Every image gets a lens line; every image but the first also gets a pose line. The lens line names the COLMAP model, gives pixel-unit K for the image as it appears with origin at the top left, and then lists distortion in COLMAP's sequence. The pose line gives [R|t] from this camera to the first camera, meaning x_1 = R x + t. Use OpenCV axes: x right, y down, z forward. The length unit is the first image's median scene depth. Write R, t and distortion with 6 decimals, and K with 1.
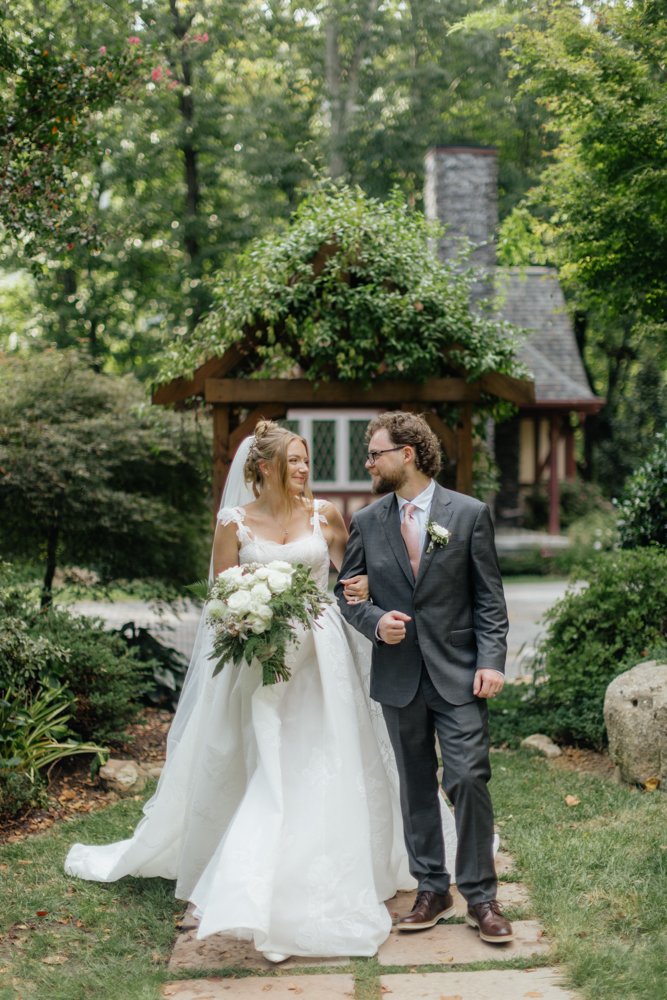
lens RADIAL K [[1430.2, 0, 333.3], [0, 1430.2, 500.4], [0, 0, 1]] dist [-0.006781, 0.000000]
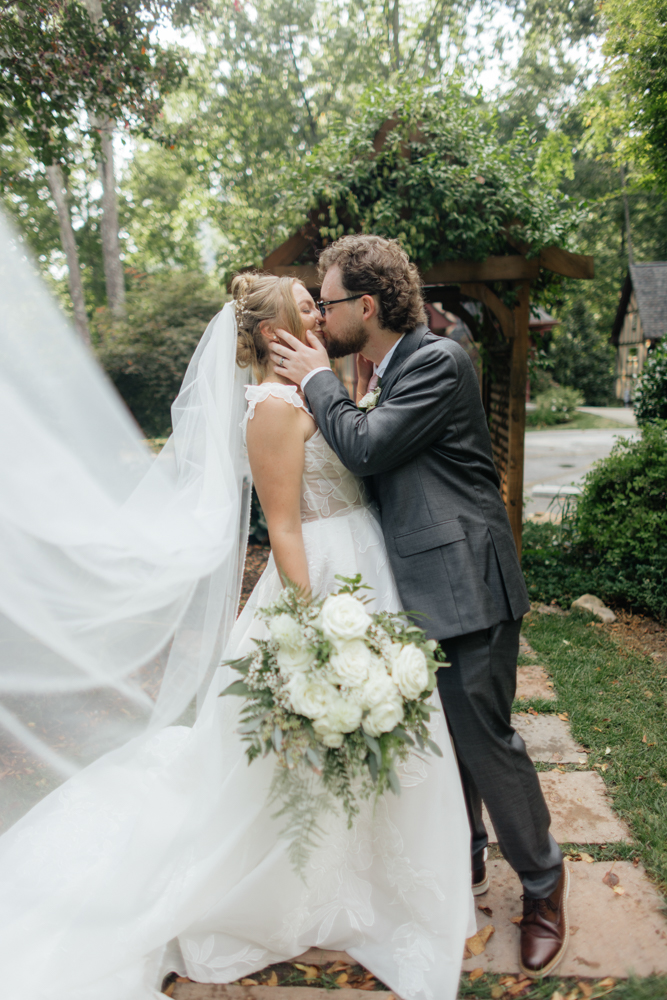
lens RADIAL K [[678.2, 0, 333.3], [0, 678.2, 504.2], [0, 0, 1]] dist [0.025444, 0.001385]
pose [[0.994459, -0.006379, -0.104935, 0.006200], [0.023933, 0.985685, 0.166892, 0.005811], [0.102368, -0.168479, 0.980375, 0.486208]]
